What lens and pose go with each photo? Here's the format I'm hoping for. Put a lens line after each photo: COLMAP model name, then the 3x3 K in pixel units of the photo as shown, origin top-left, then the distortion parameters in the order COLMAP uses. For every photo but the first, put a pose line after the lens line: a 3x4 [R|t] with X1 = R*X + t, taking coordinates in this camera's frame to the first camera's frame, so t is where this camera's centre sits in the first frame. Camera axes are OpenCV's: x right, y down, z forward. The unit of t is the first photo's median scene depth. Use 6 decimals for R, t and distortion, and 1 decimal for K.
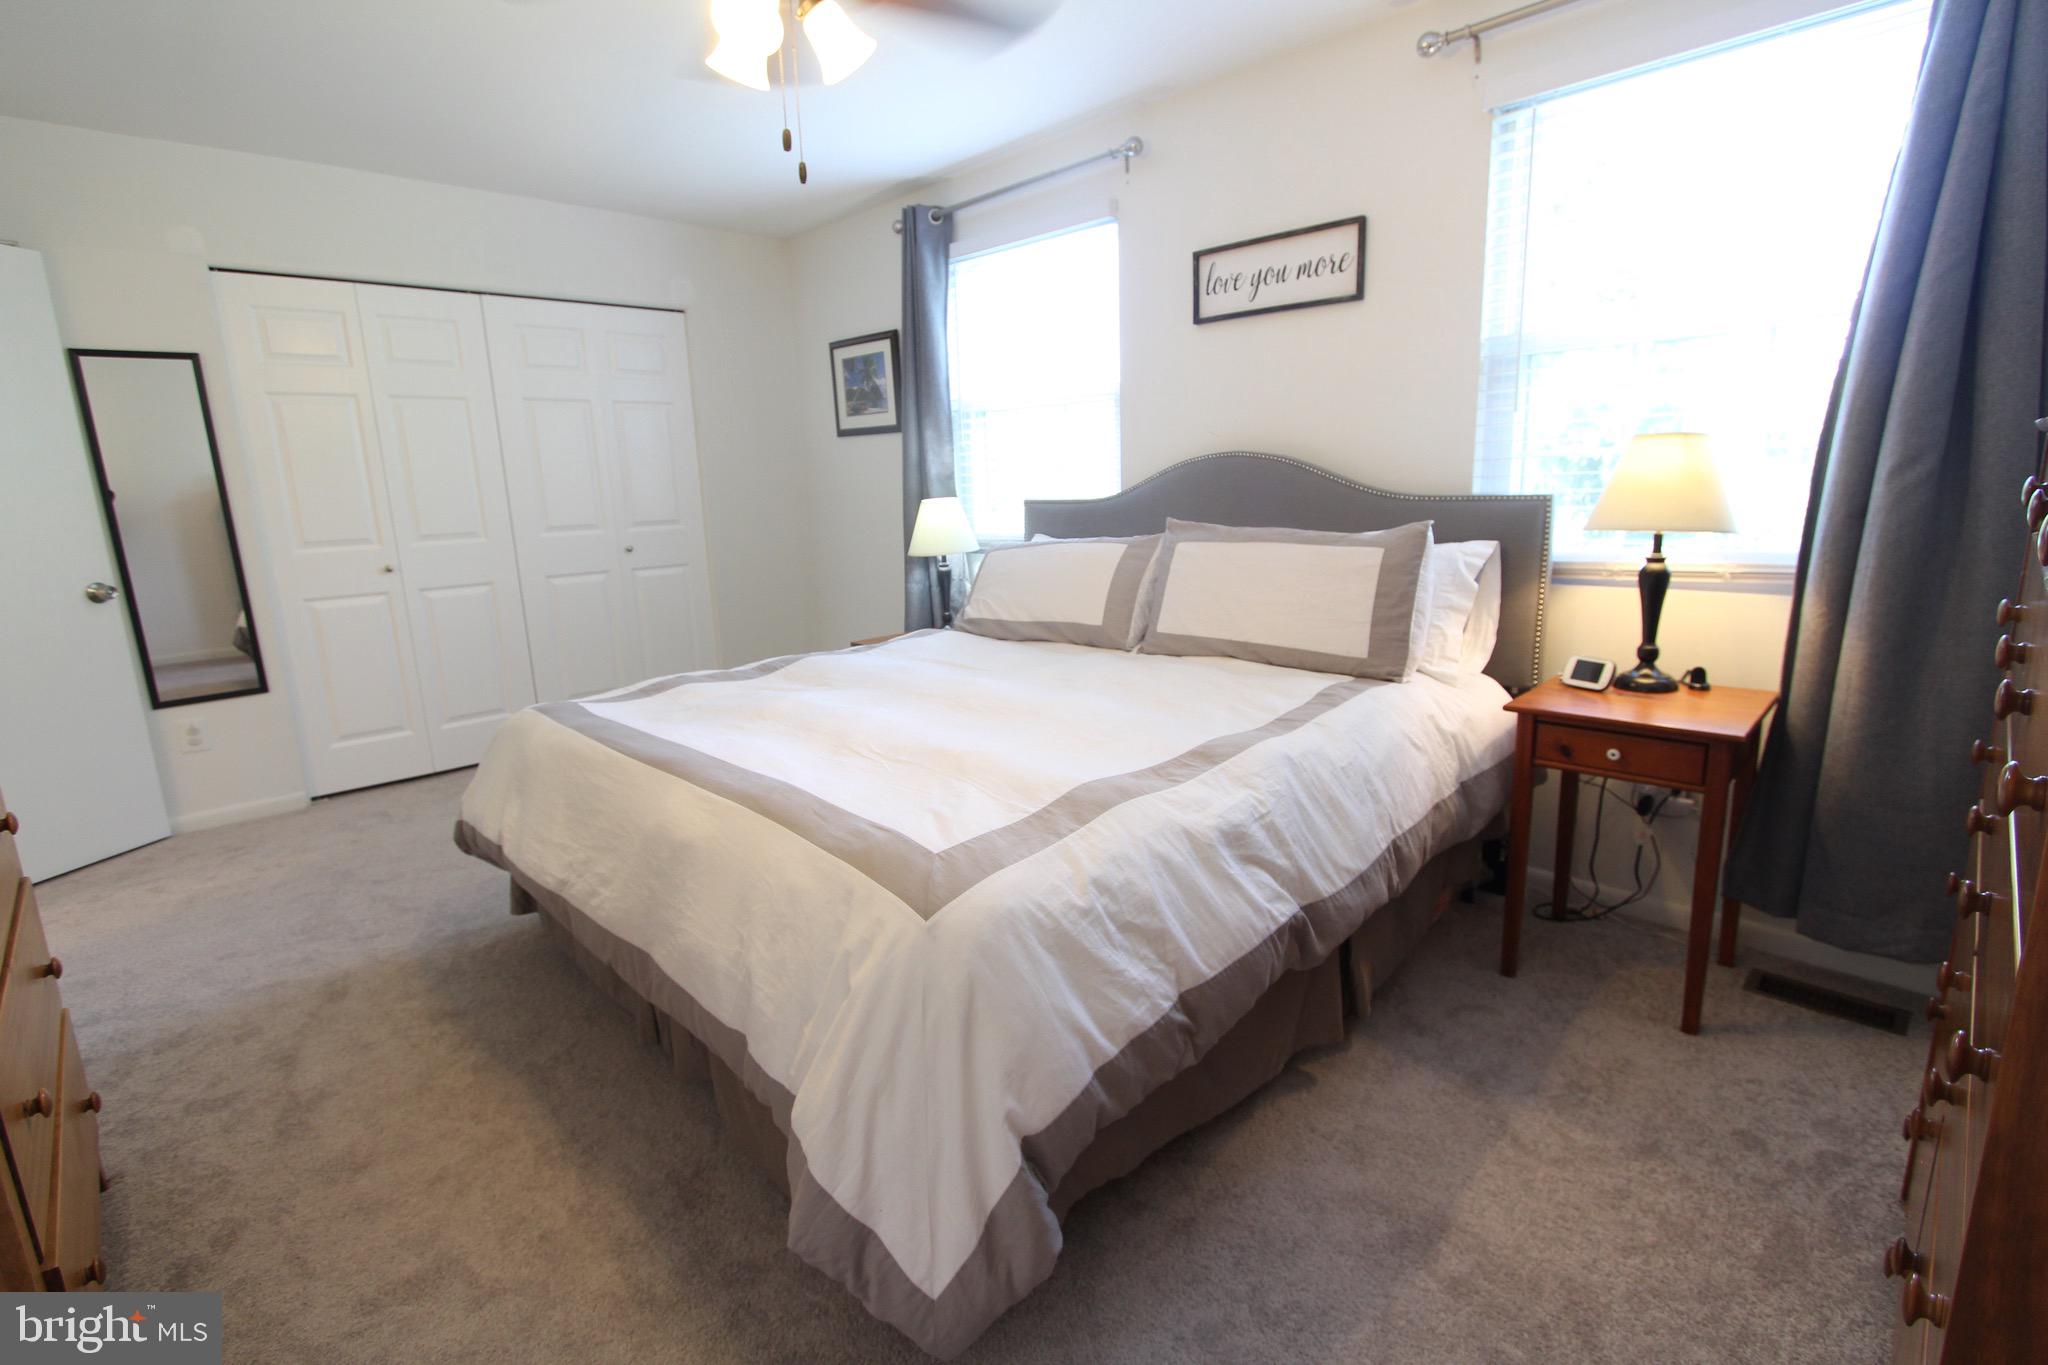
lens RADIAL K [[938.5, 0, 1029.3], [0, 938.5, 669.5], [0, 0, 1]] dist [-0.026505, 0.005833]
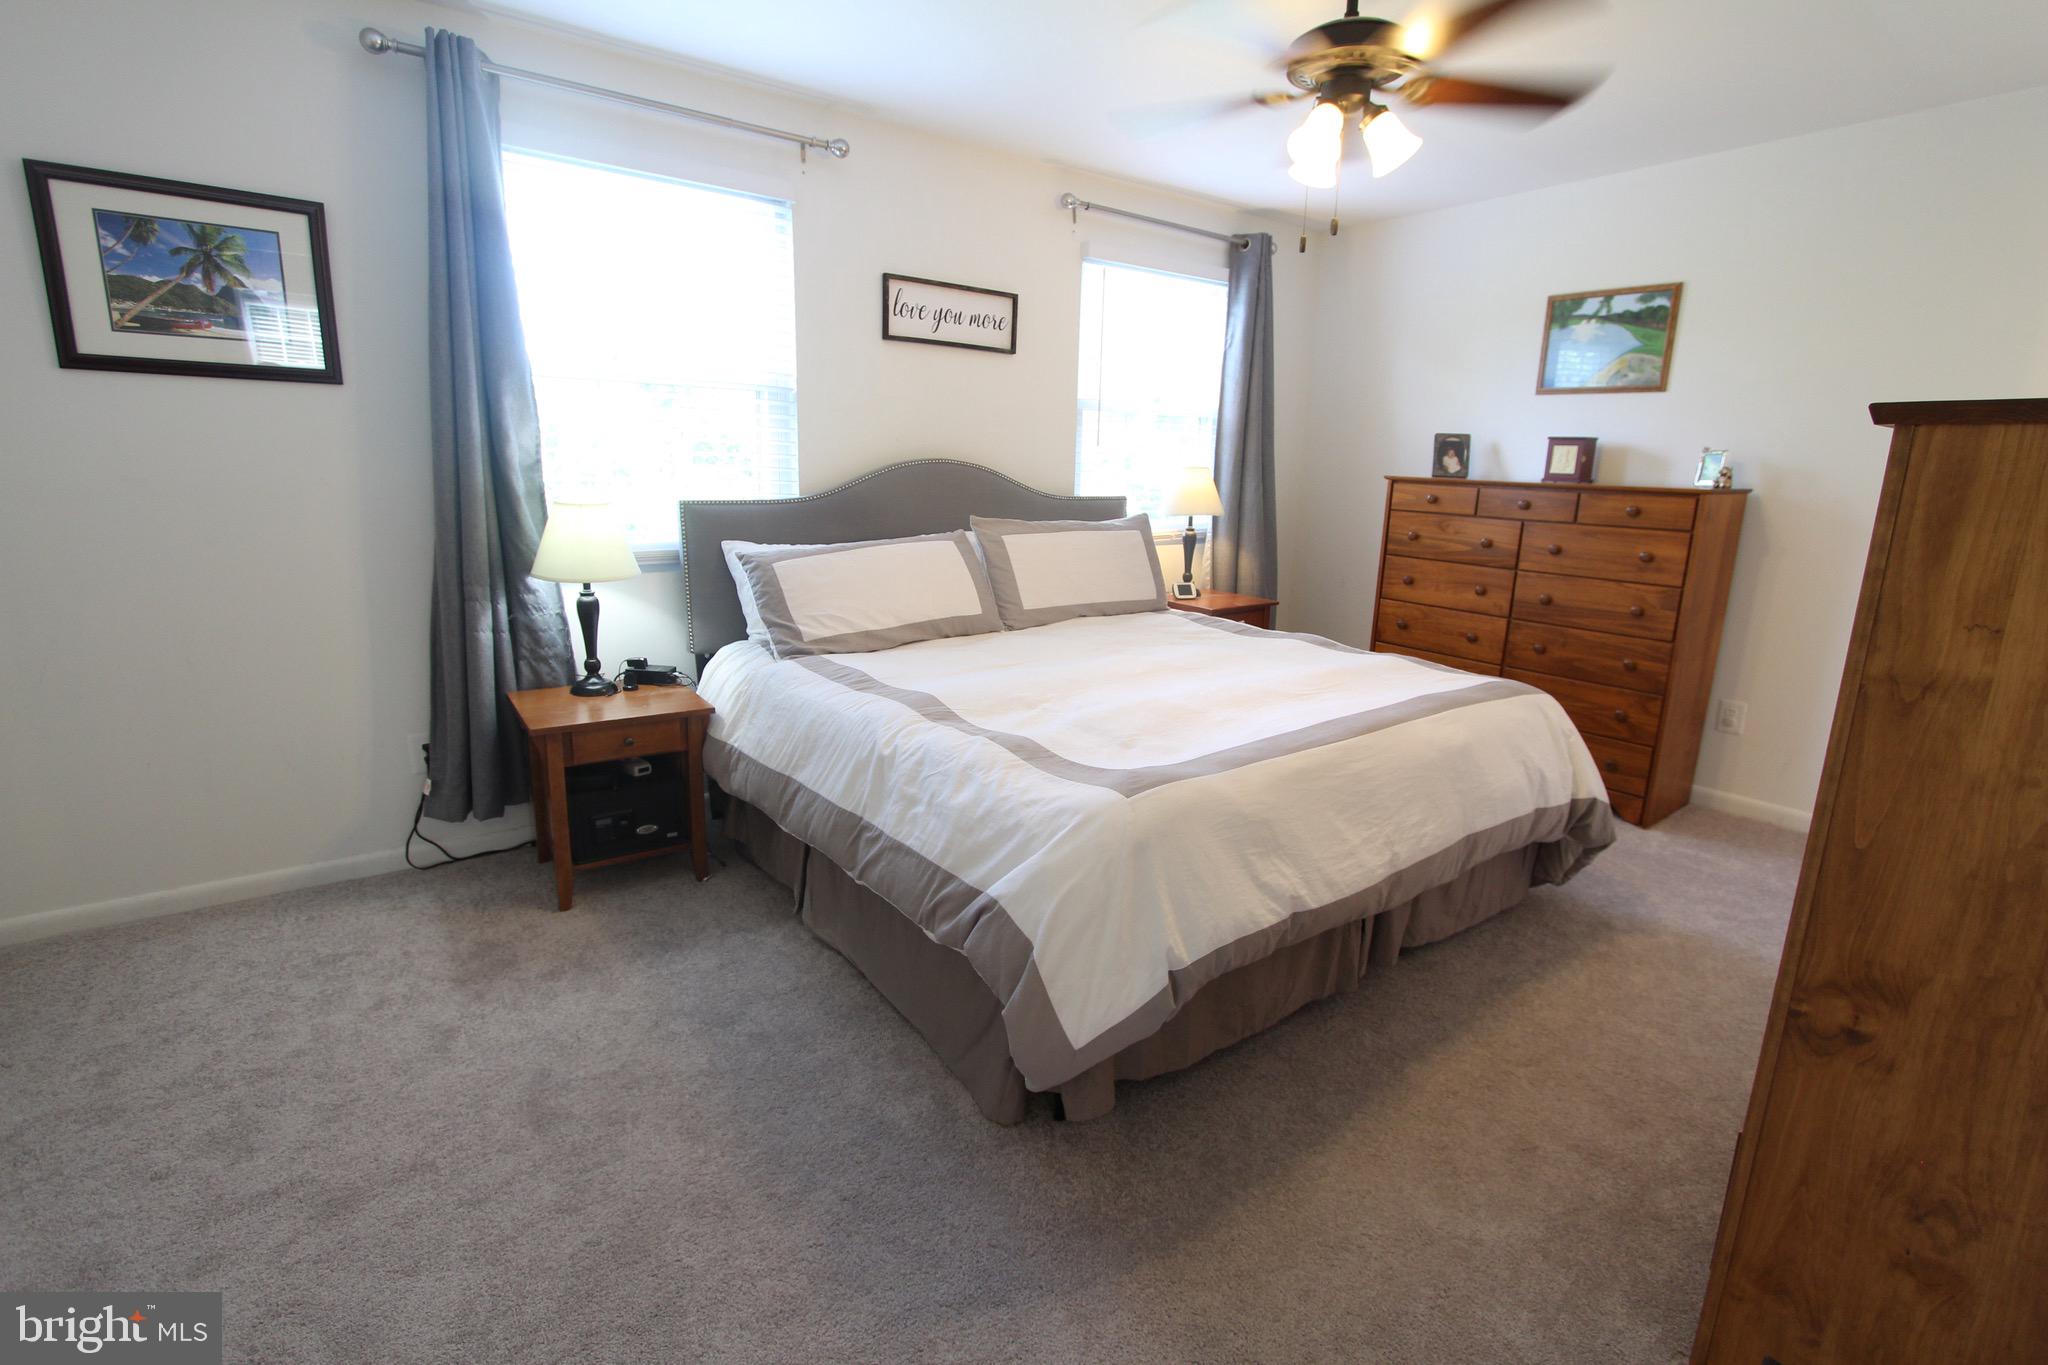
lens RADIAL K [[938.5, 0, 1029.3], [0, 938.5, 669.5], [0, 0, 1]] dist [-0.026505, 0.005833]
pose [[0.130810, -0.179537, 0.975015, -0.981921], [0.172405, 0.972601, 0.155962, -0.141635], [-0.976302, 0.147696, 0.158179, 0.755272]]
